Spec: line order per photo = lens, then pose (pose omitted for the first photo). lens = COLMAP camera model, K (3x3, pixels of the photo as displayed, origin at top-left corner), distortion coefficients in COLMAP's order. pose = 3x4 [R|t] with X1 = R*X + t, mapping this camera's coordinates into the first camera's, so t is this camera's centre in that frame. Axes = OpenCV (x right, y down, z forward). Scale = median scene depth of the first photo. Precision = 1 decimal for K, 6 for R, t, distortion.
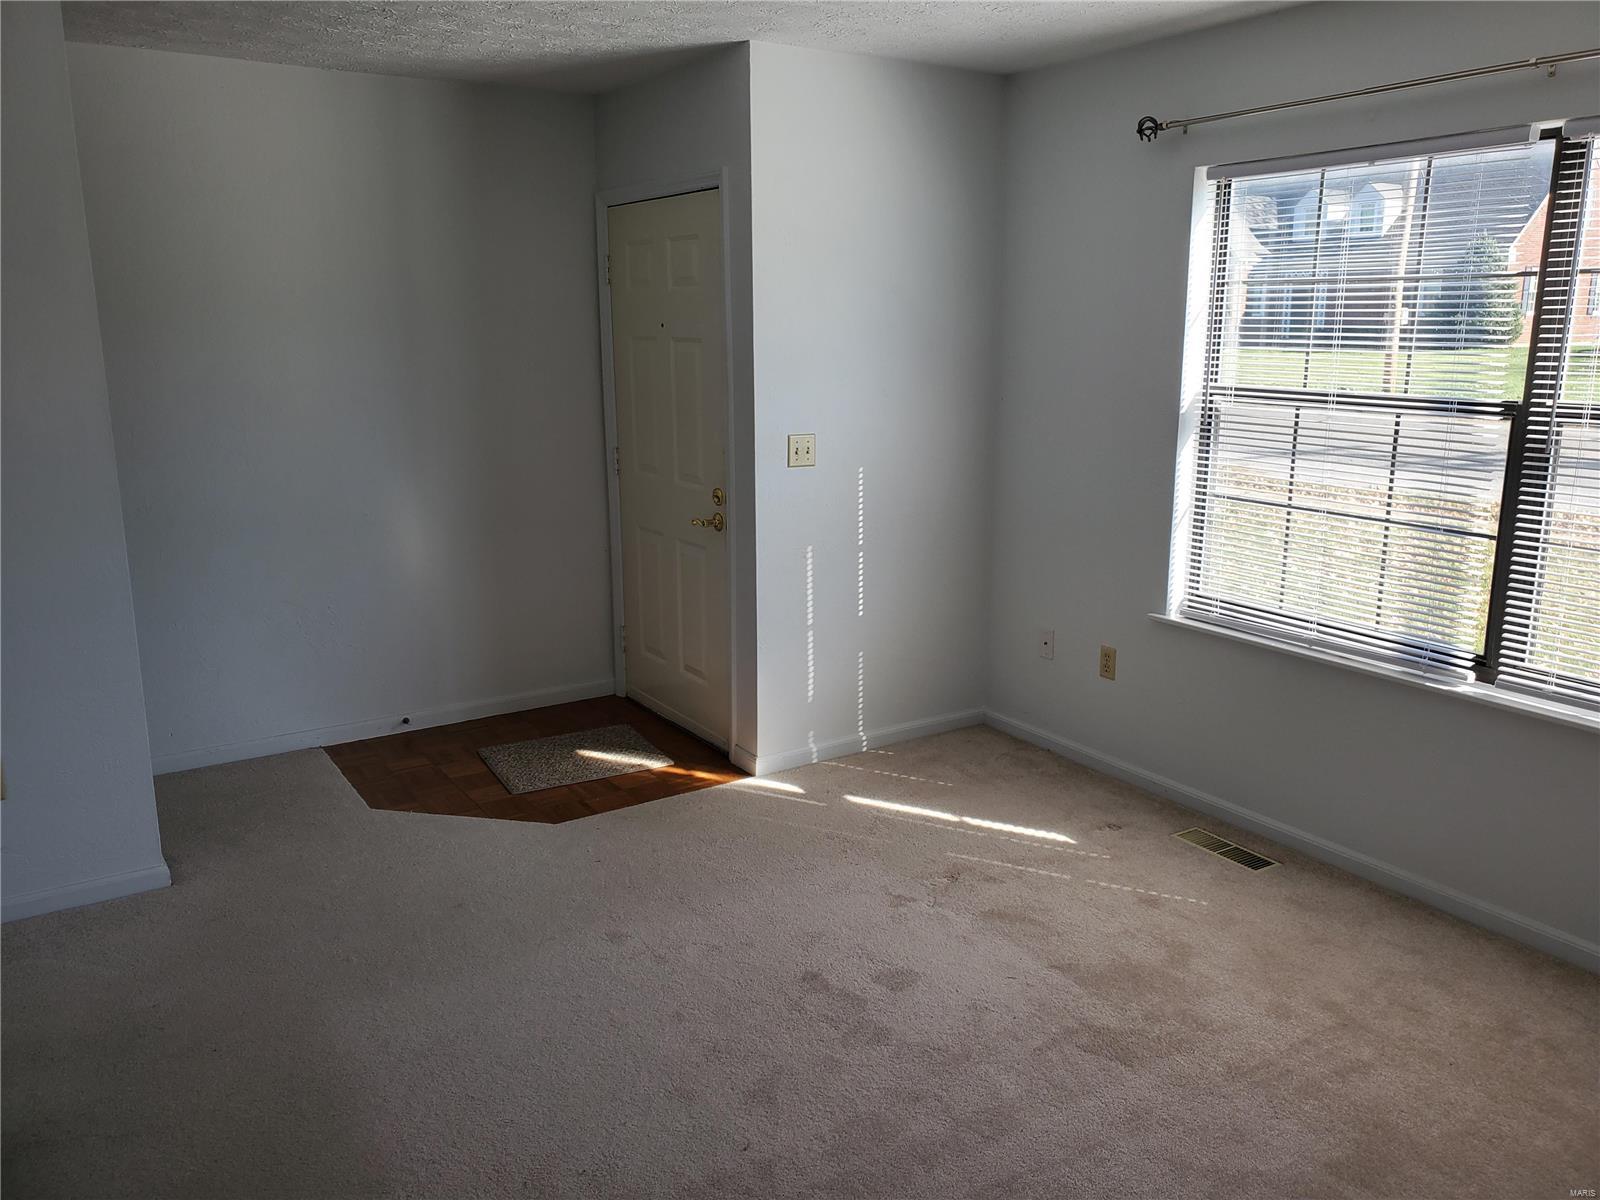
lens RADIAL K [[1230.4, 0, 800.0], [0, 1230.4, 600.0], [0, 0, 1]] dist [0.069493, -0.139622]
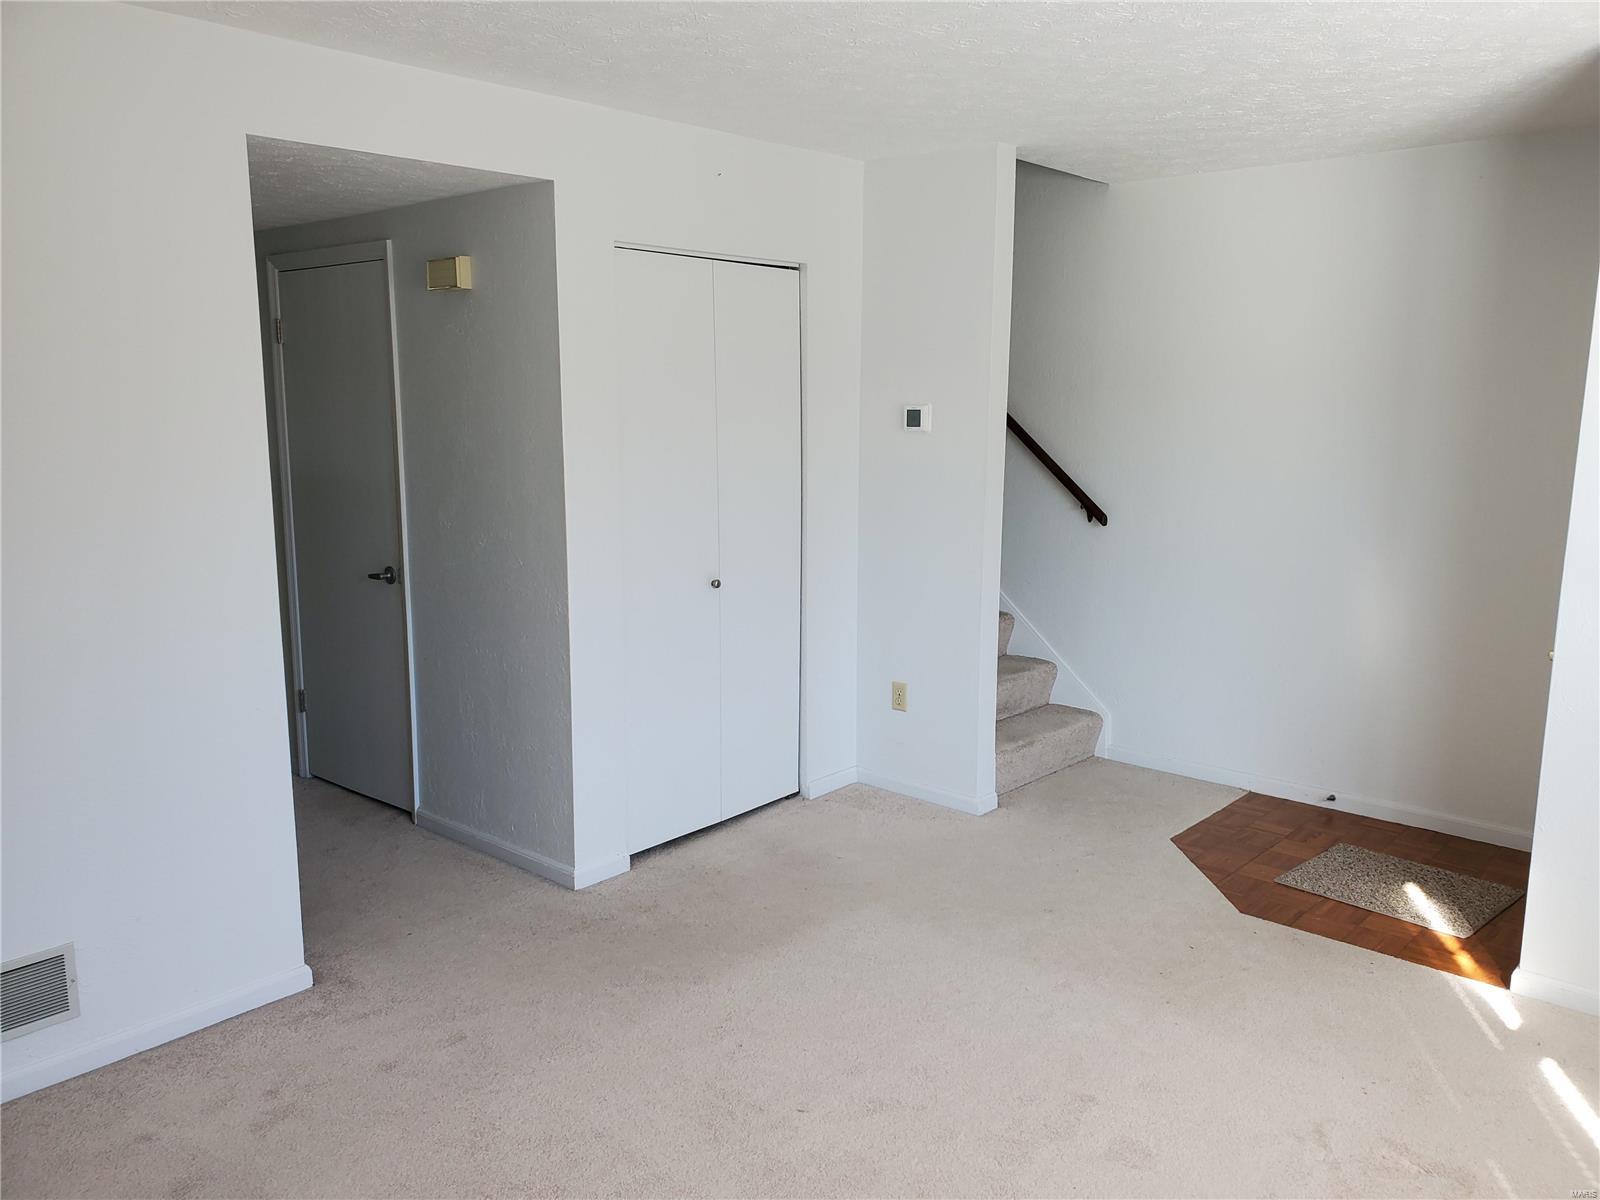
lens RADIAL K [[1211.9, 0, 806.4], [0, 1211.9, 605.1], [0, 0, 1]] dist [0.066415, -0.003035]
pose [[0.267850, 0.167795, -0.948737, 0.510324], [-0.215241, 0.970251, 0.110833, -0.075715], [0.939110, 0.174520, 0.295998, 0.305351]]
